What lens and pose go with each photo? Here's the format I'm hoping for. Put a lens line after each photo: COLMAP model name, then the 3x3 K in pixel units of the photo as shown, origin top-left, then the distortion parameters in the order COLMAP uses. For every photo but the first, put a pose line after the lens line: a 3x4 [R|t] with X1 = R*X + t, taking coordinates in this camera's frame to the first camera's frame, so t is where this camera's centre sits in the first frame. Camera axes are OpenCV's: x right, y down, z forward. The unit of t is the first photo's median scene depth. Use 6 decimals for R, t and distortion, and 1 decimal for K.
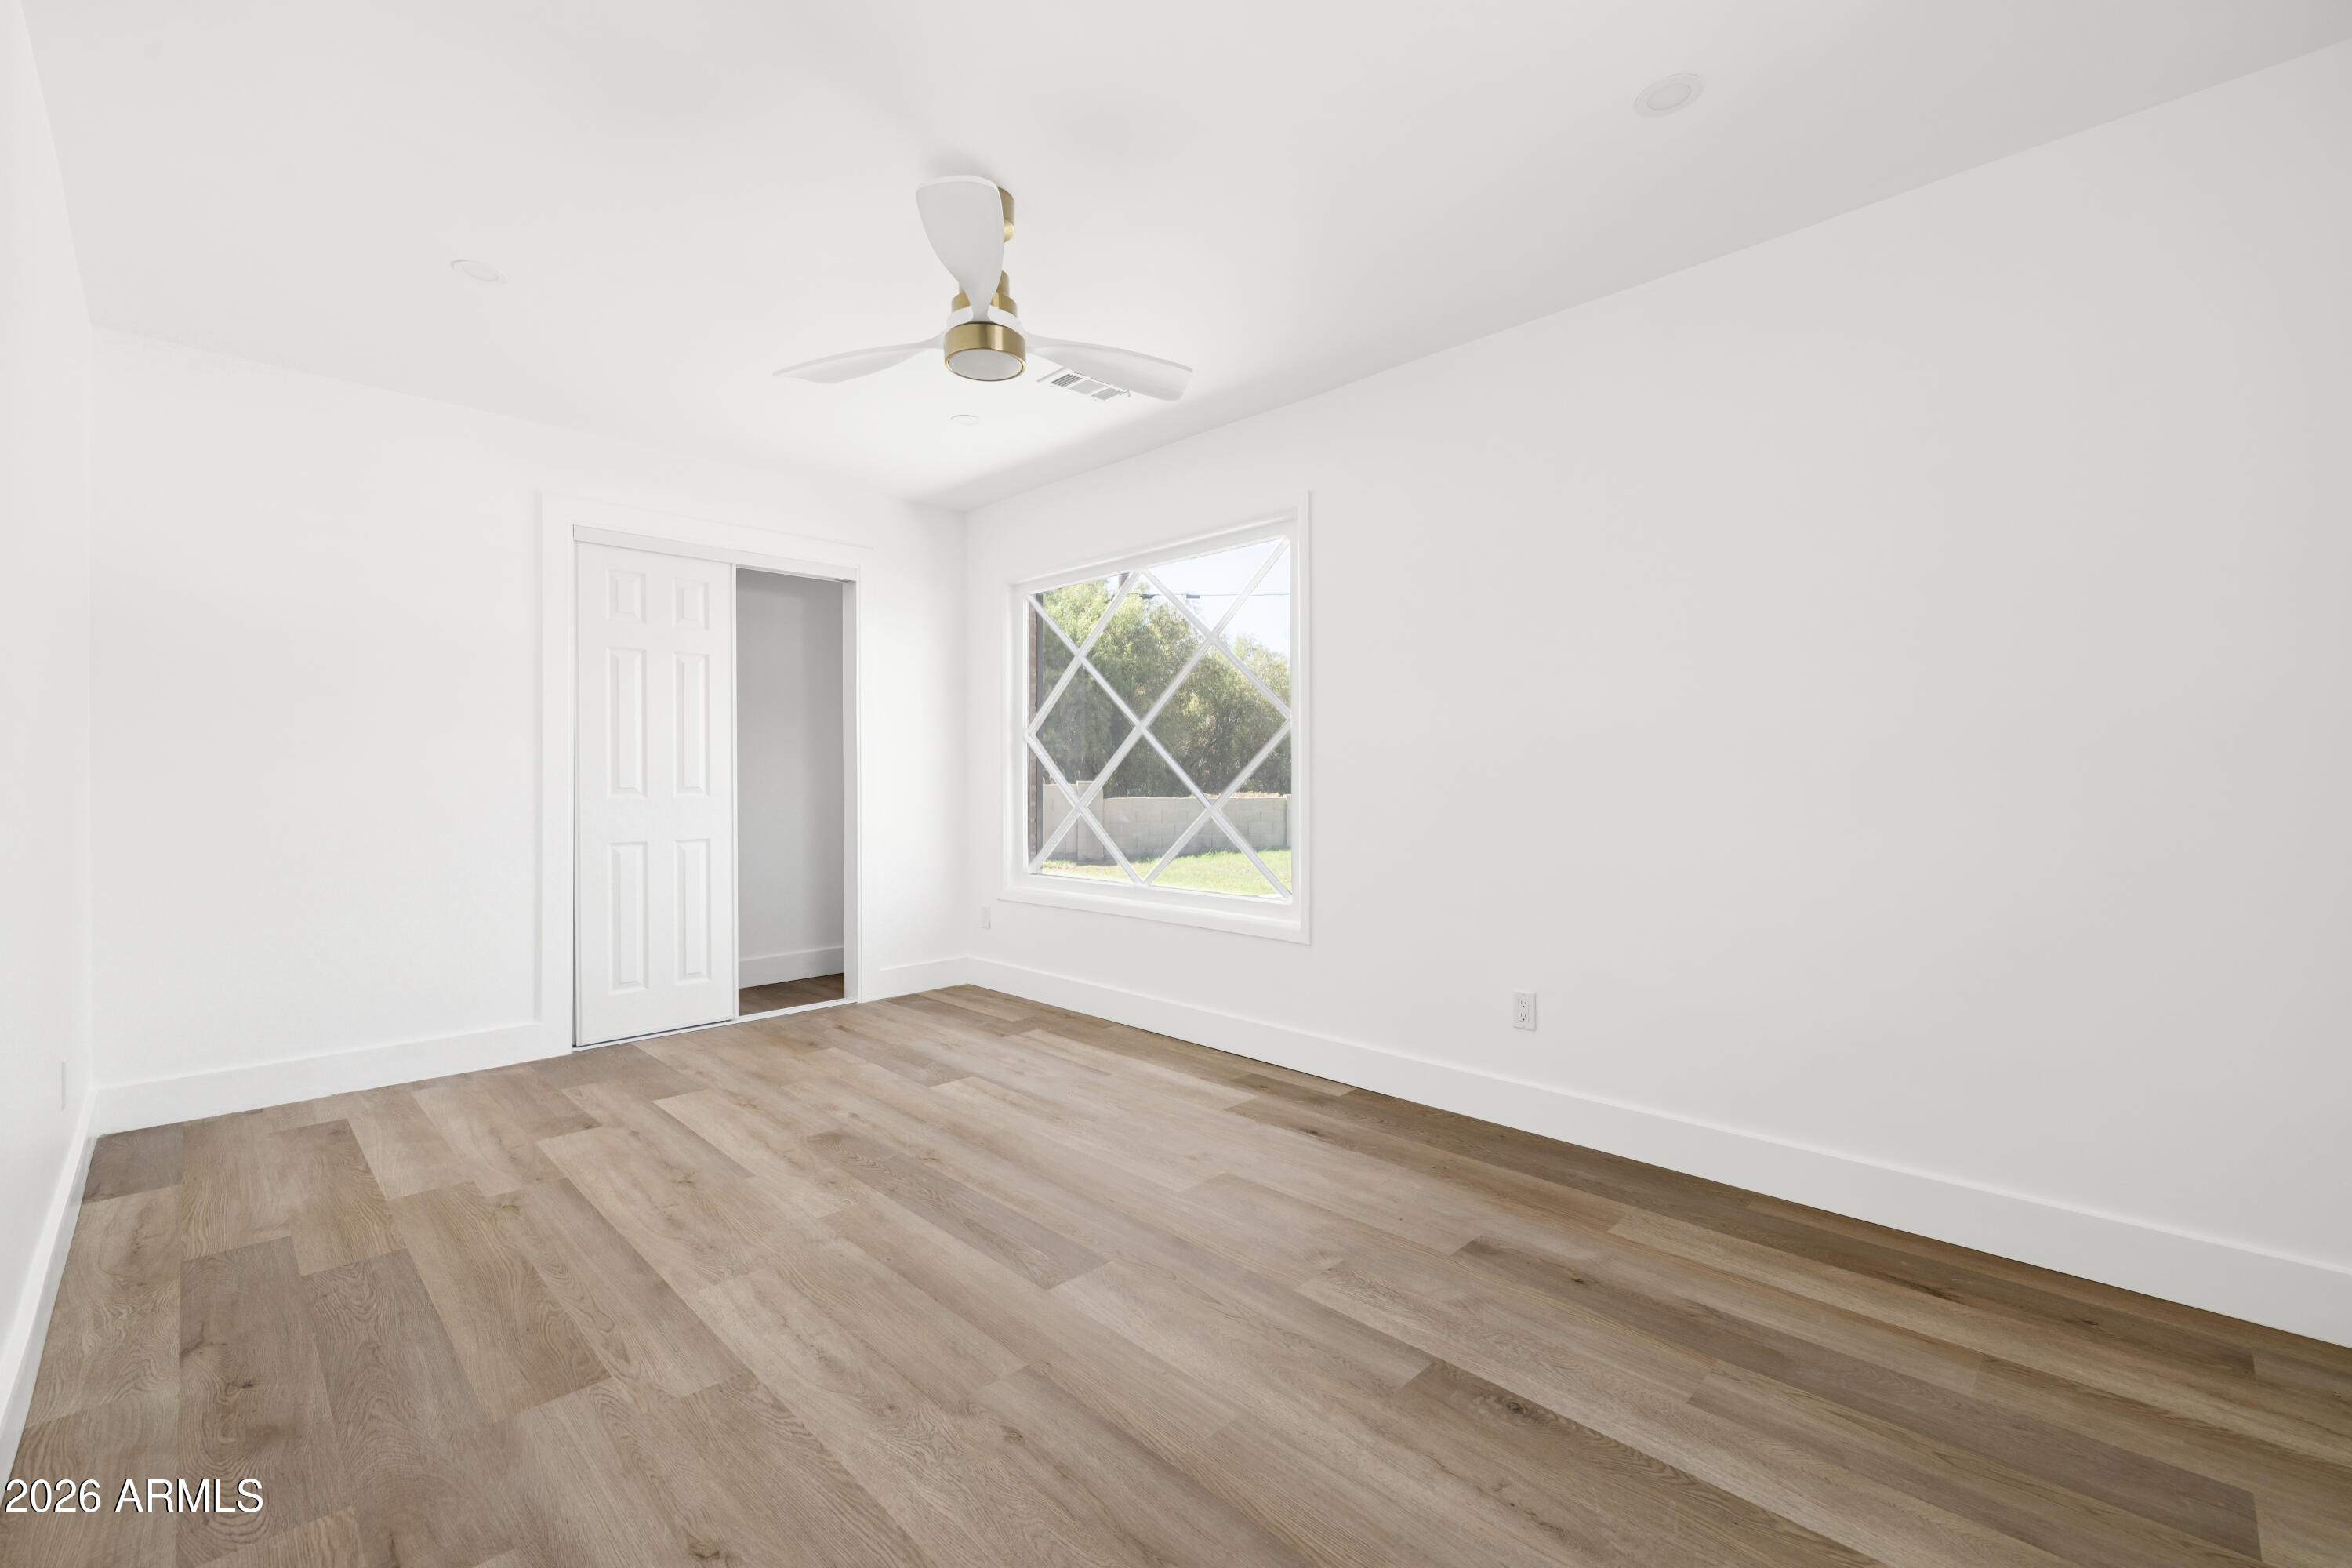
lens RADIAL K [[988.2, 0, 1176.0], [0, 988.2, 784.0], [0, 0, 1]] dist [0.000084, -0.000015]
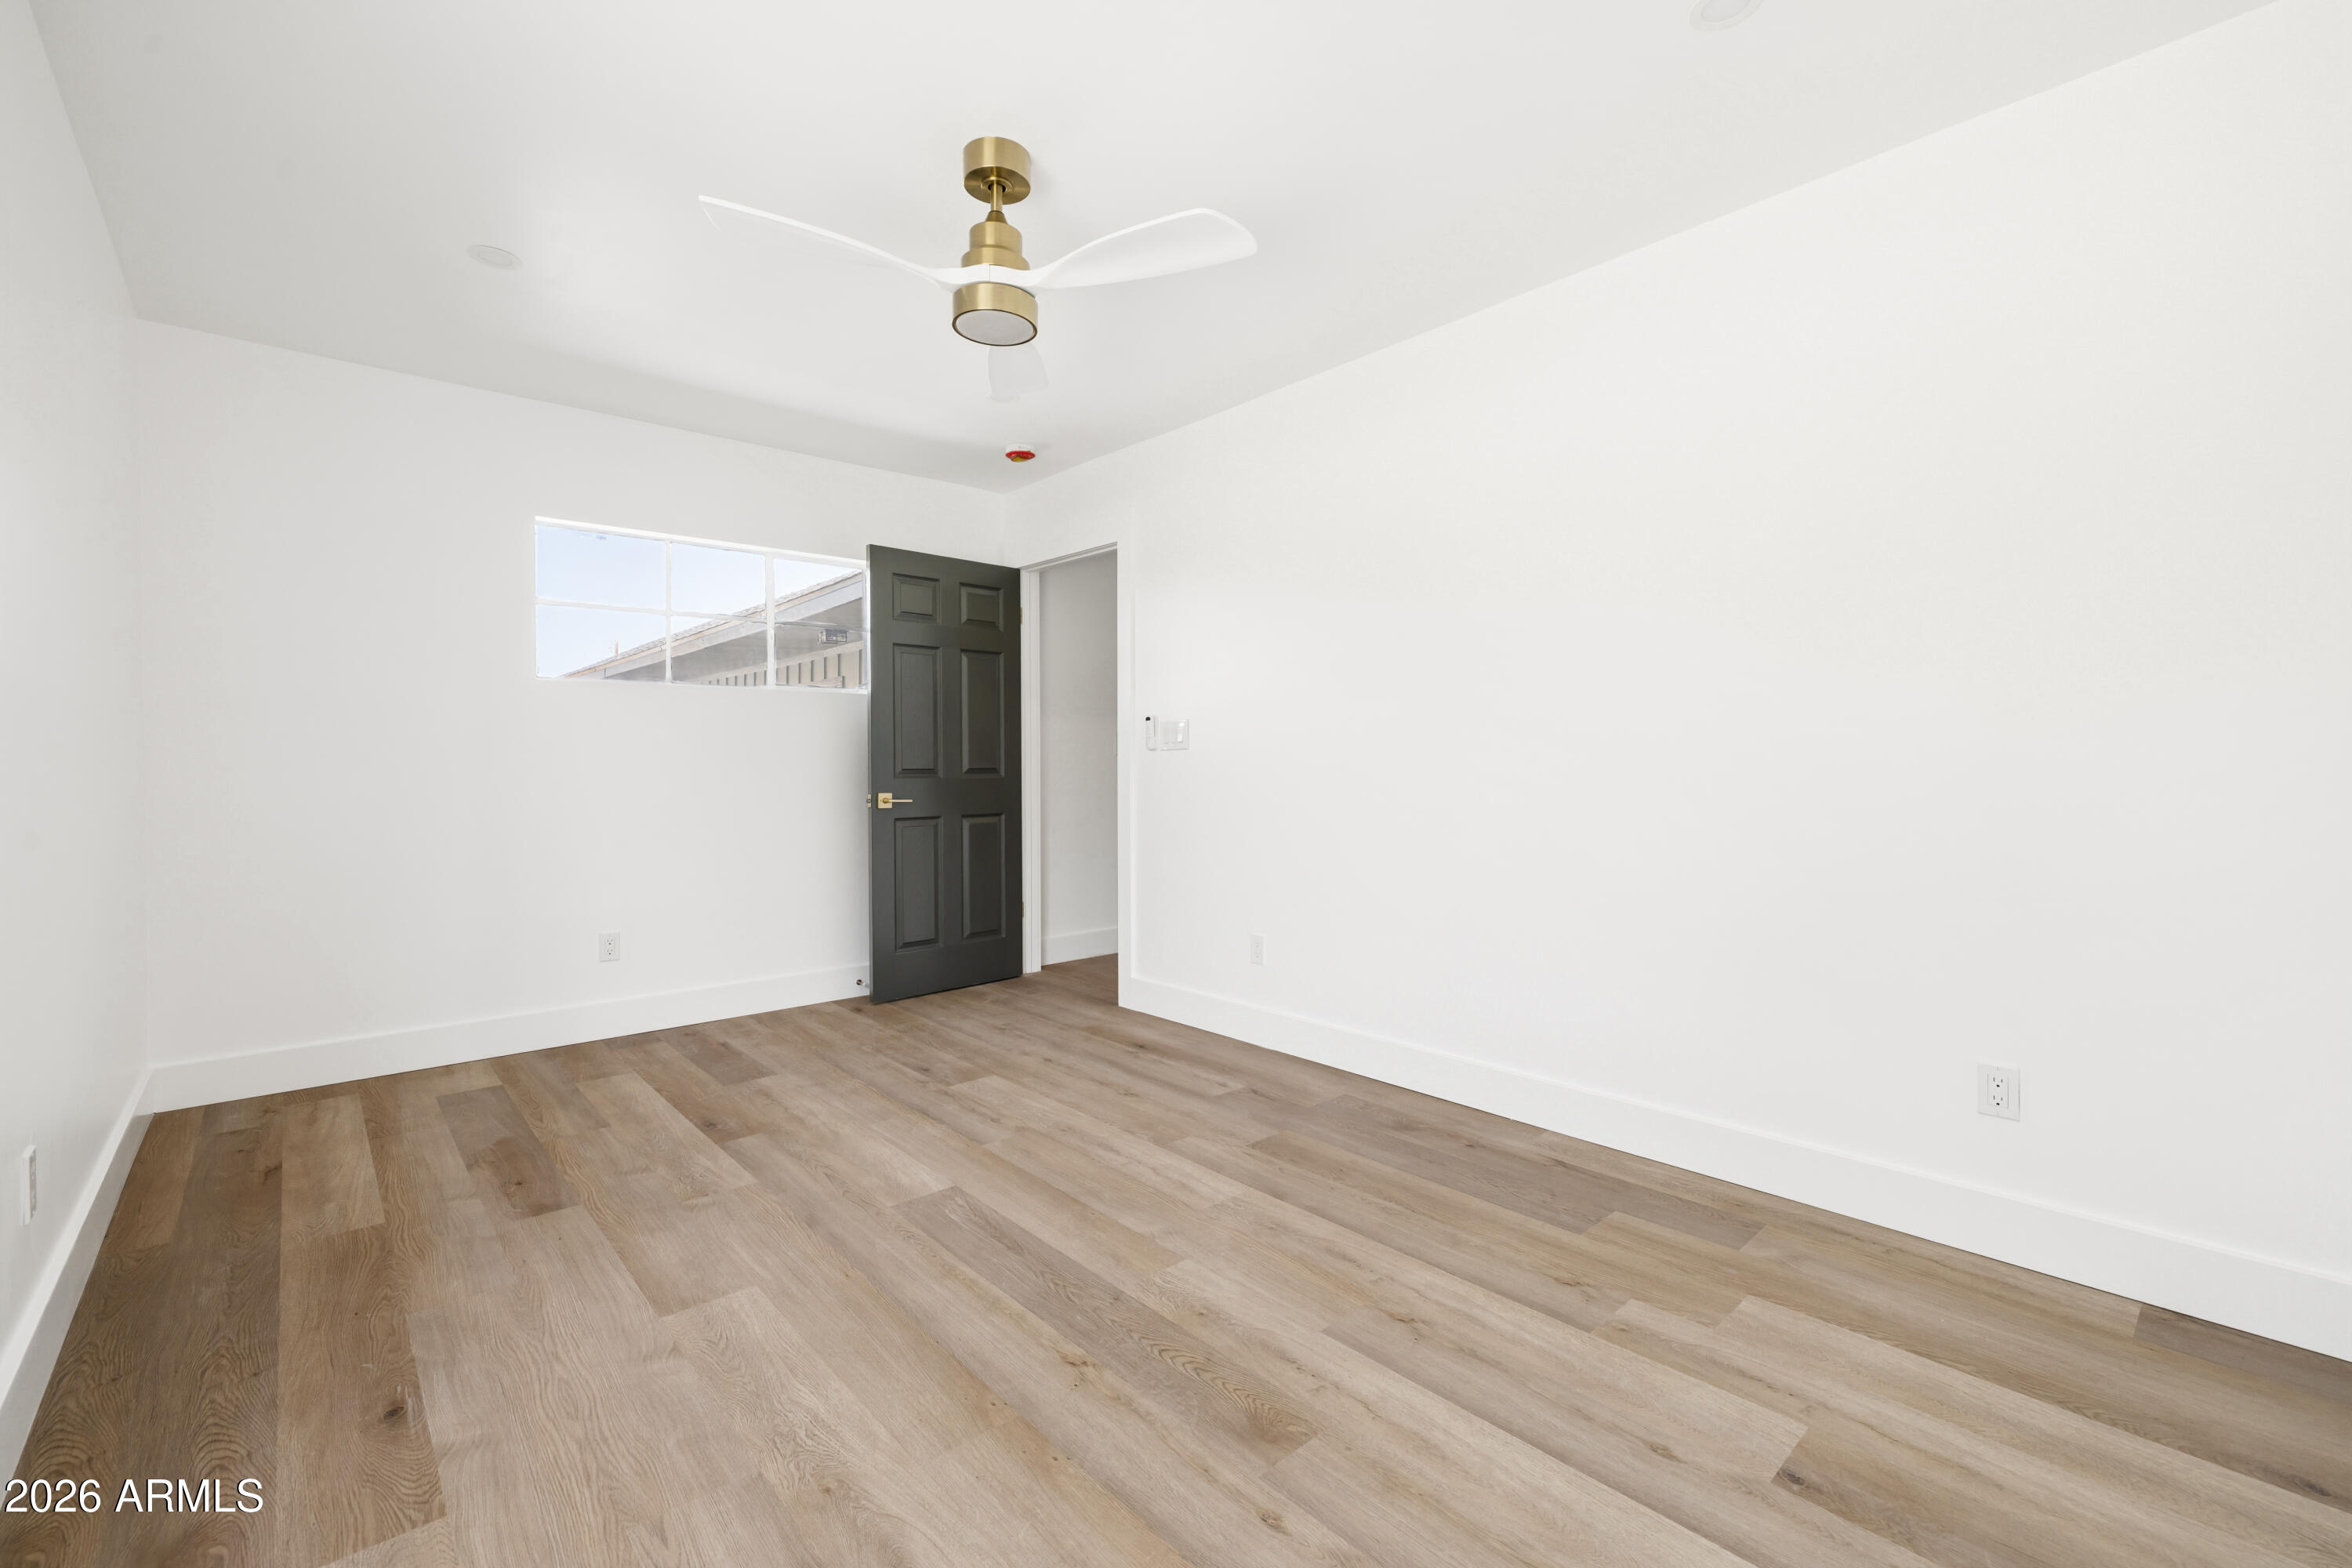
lens RADIAL K [[988.2, 0, 1176.0], [0, 988.2, 784.0], [0, 0, 1]] dist [0.000084, -0.000015]
pose [[-0.998600, 0.005017, 0.052654, -0.435465], [0.006240, 0.999714, 0.023075, -0.008066], [-0.052523, 0.023371, -0.998346, 2.033936]]
